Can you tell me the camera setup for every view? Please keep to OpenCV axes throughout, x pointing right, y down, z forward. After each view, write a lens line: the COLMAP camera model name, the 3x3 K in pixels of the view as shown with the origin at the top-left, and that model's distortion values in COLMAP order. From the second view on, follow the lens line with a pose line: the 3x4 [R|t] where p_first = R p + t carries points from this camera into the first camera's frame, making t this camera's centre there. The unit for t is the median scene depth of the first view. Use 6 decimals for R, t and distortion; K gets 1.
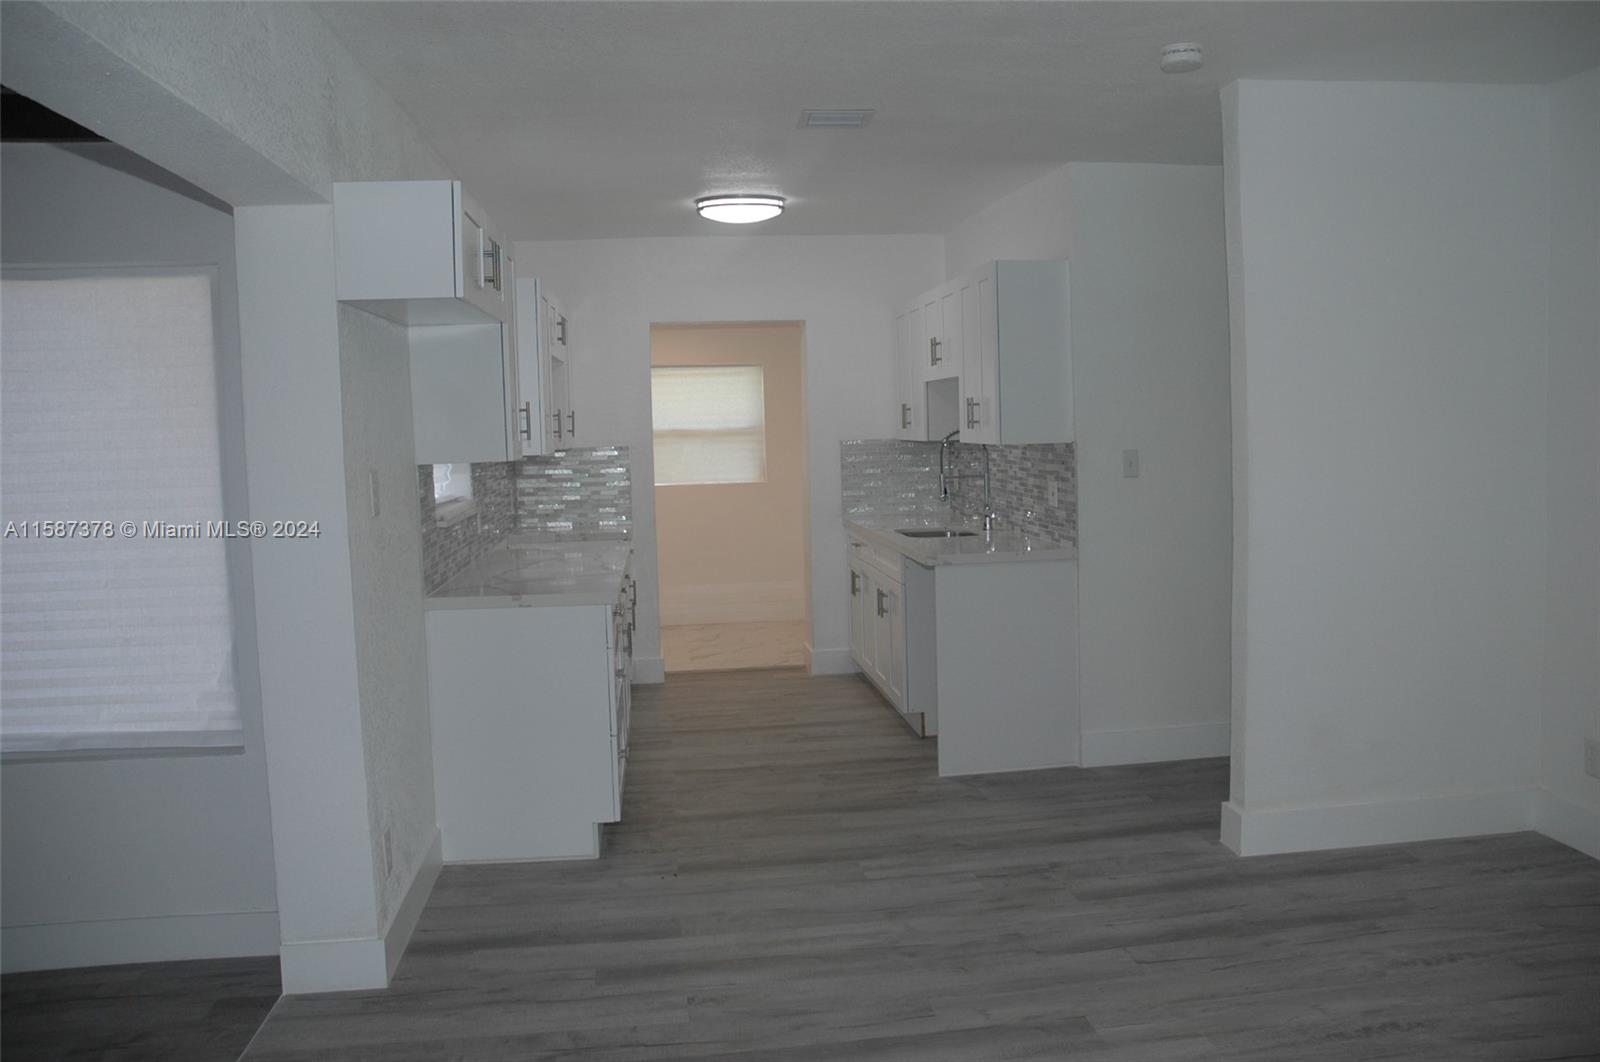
lens RADIAL K [[1254.9, 0, 800.0], [0, 1254.9, 531.0], [0, 0, 1]] dist [-0.177198, 0.179965]
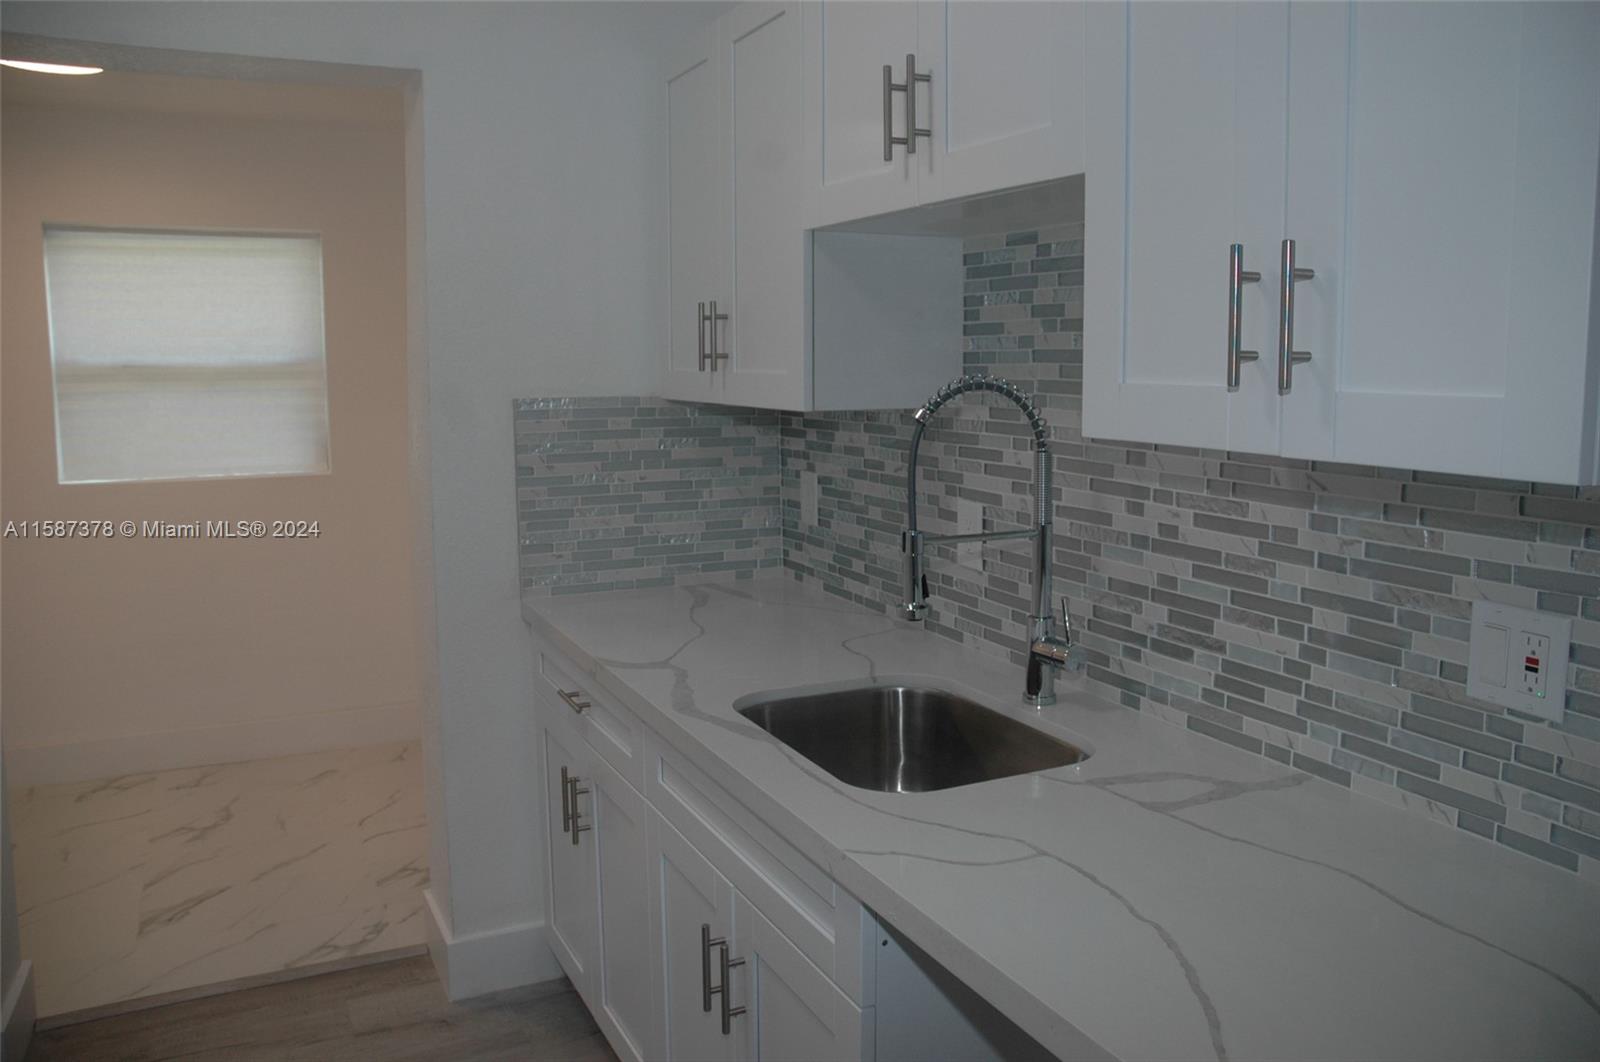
lens RADIAL K [[1205.9, 0, 759.9], [0, 1205.9, 490.3], [0, 0, 1]] dist [-0.098306, 0.001388]
pose [[0.955151, -0.016434, 0.295661, -0.007268], [0.009088, 0.999615, 0.026205, -0.080813], [-0.295978, -0.022342, 0.954933, 0.945471]]
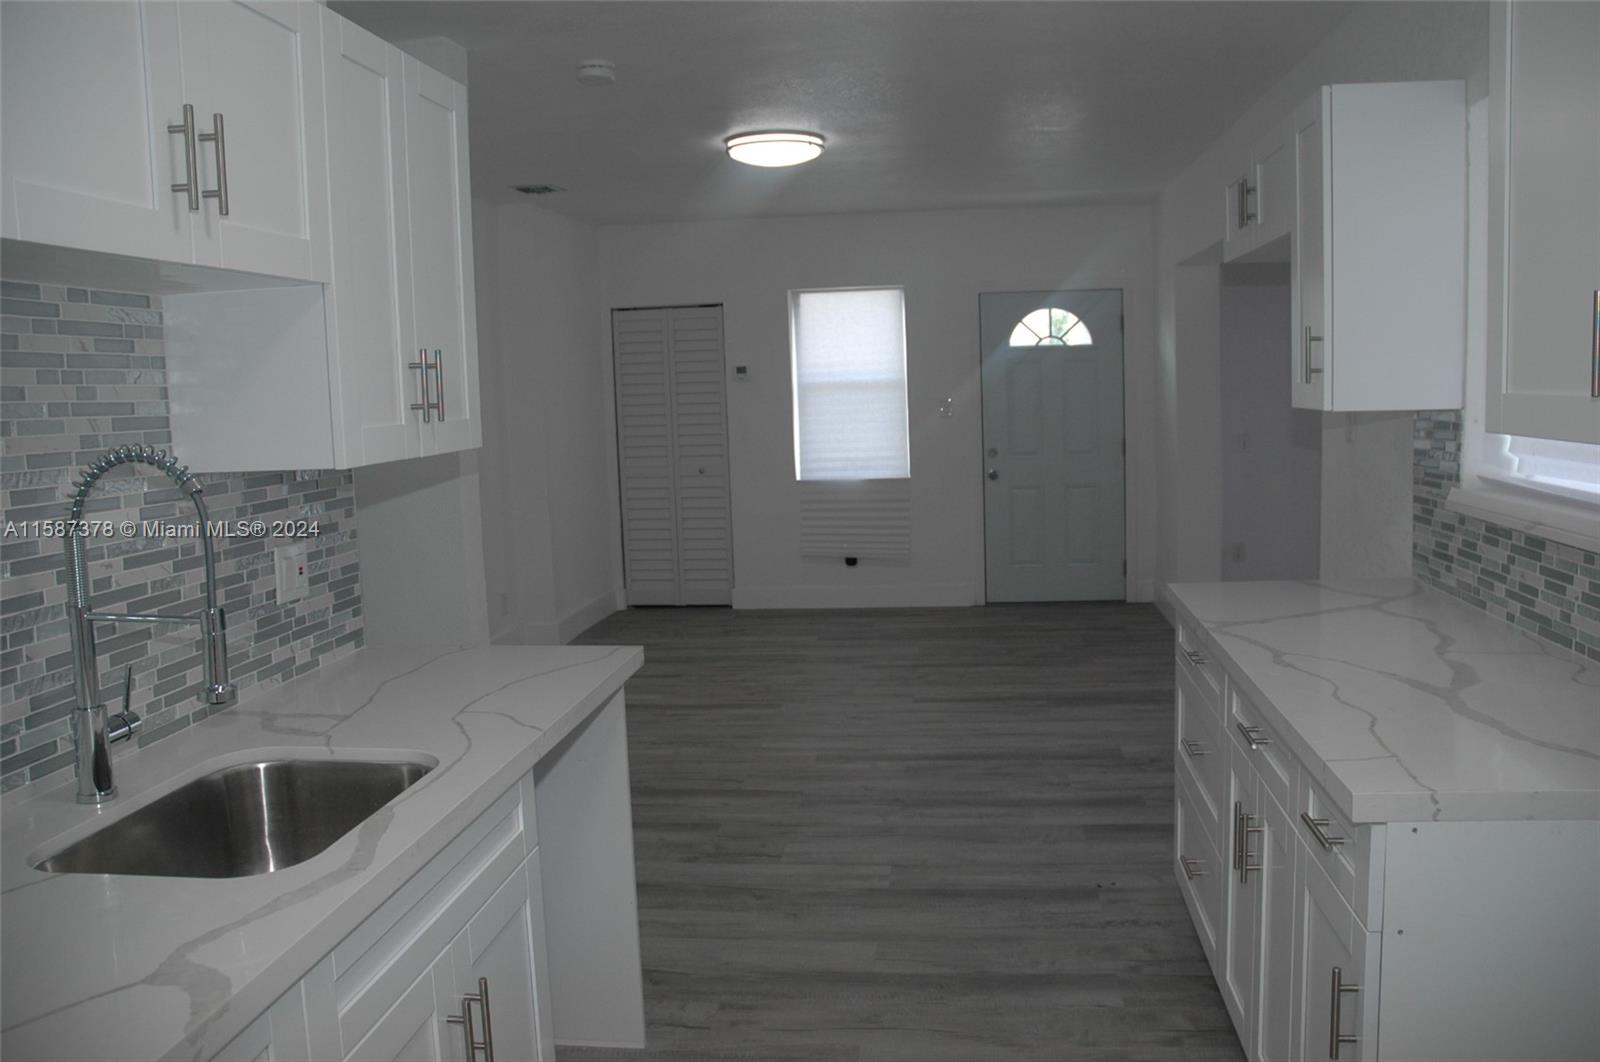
lens RADIAL K [[1254.9, 0, 800.0], [0, 1254.9, 531.0], [0, 0, 1]] dist [-0.177198, 0.179965]
pose [[-0.967152, 0.030580, 0.252354, -0.106933], [0.080677, 0.978339, 0.190641, -0.133322], [-0.241058, 0.204738, -0.948669, 1.588608]]
